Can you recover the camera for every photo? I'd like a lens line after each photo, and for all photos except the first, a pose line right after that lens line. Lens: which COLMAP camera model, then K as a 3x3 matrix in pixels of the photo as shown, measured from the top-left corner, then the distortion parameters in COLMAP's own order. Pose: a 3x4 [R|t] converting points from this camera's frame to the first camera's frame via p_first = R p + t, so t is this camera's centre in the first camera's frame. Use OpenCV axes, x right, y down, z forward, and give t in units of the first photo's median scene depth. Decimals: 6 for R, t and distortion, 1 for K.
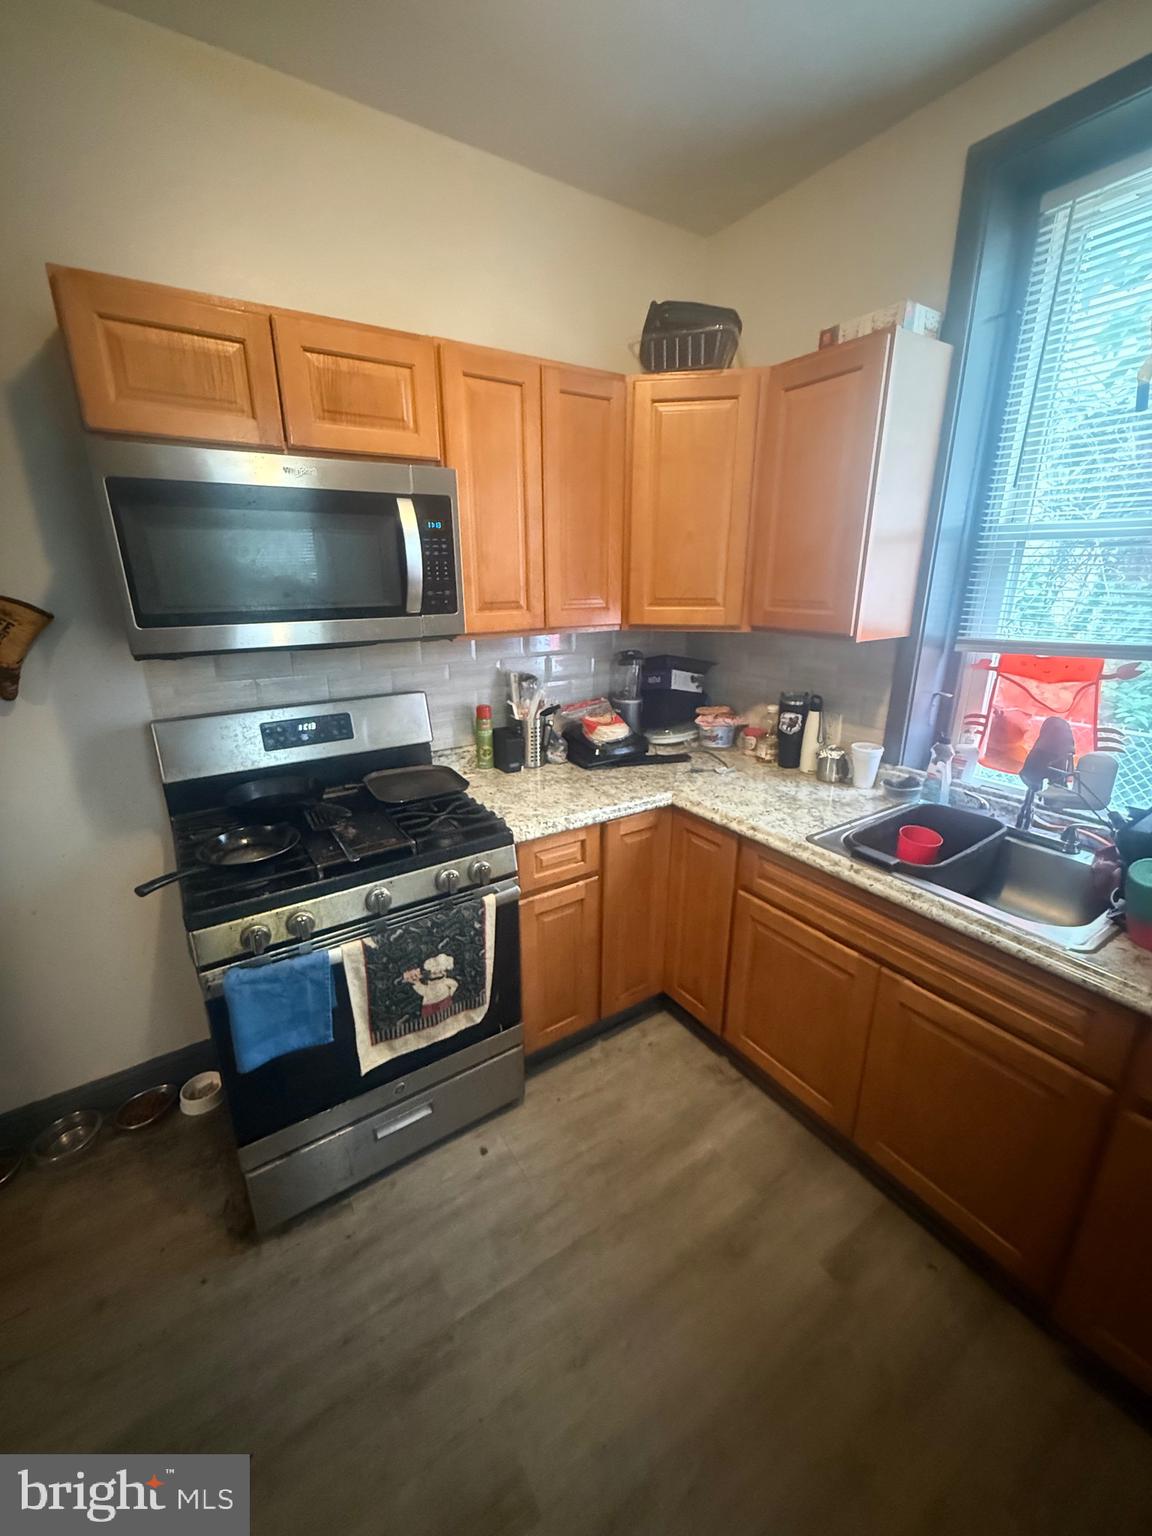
lens RADIAL K [[615.8, 0, 576.0], [0, 615.8, 765.1], [0, 0, 1]] dist [0.001060, 0.000001]
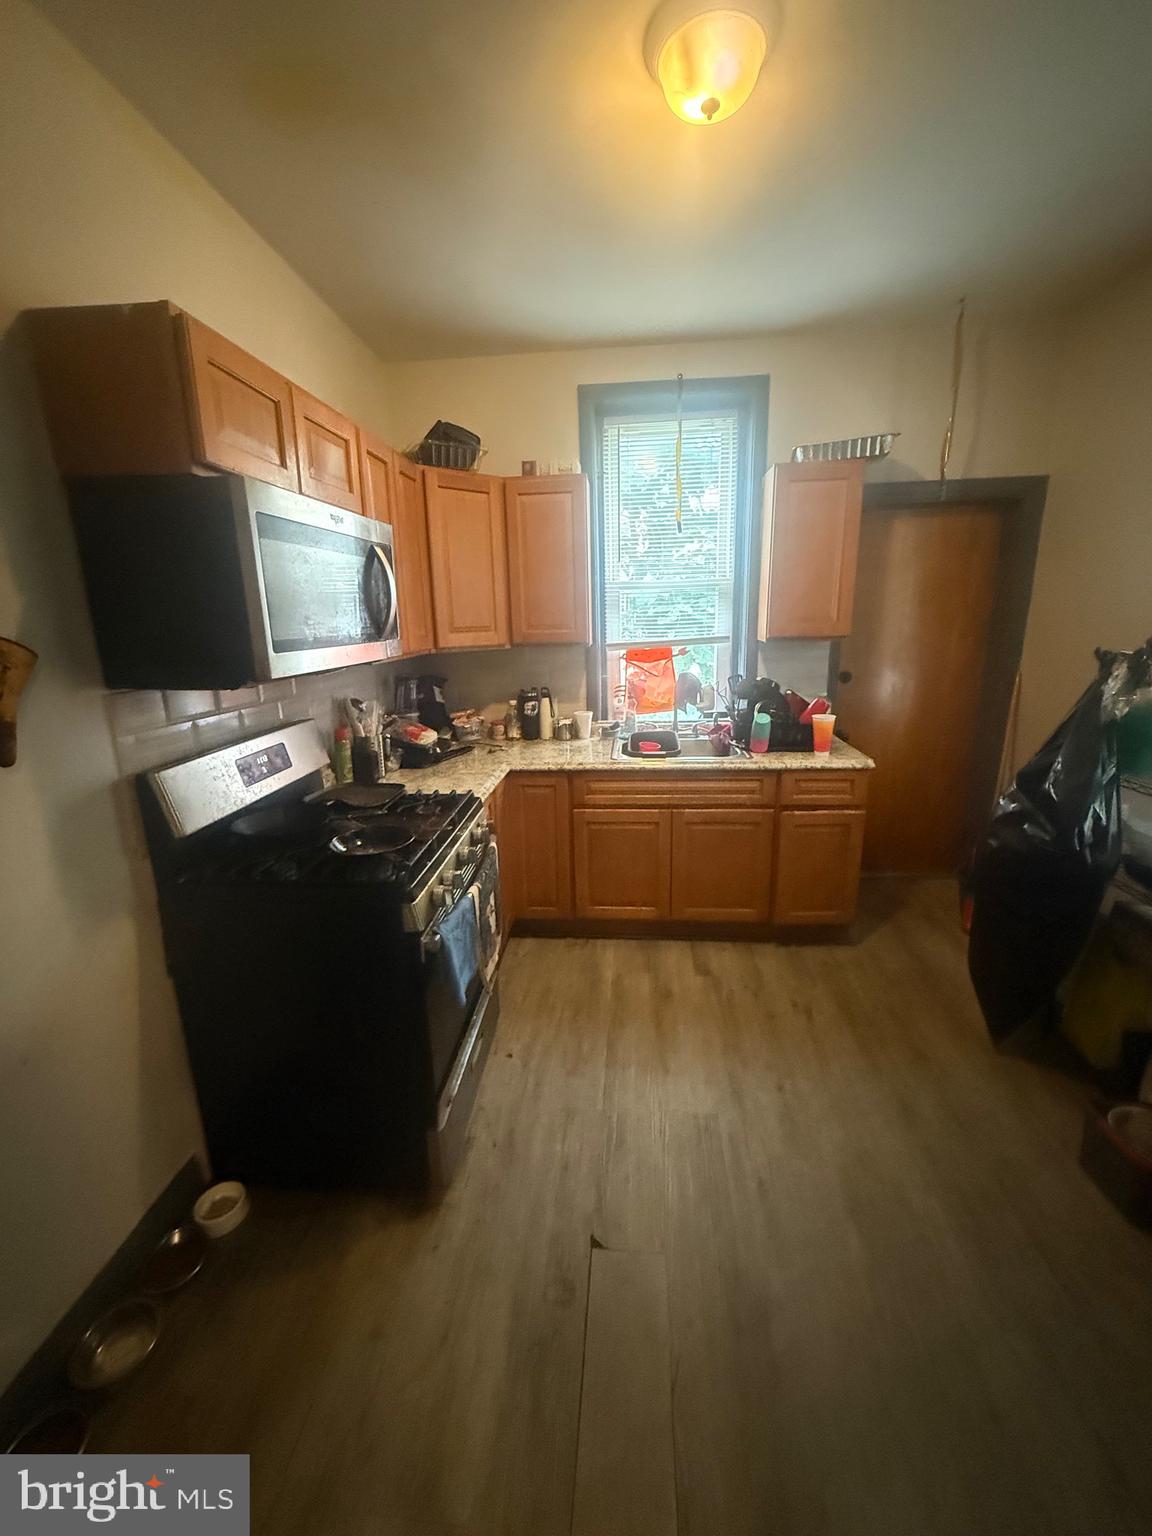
lens RADIAL K [[615.8, 0, 575.9], [0, 615.8, 764.8], [0, 0, 1]] dist [0.001060, 0.000001]
pose [[0.620560, -0.197618, 0.758849, -0.822343], [0.259051, 0.965056, 0.039475, 0.035050], [-0.740134, 0.172084, 0.650069, -0.017316]]
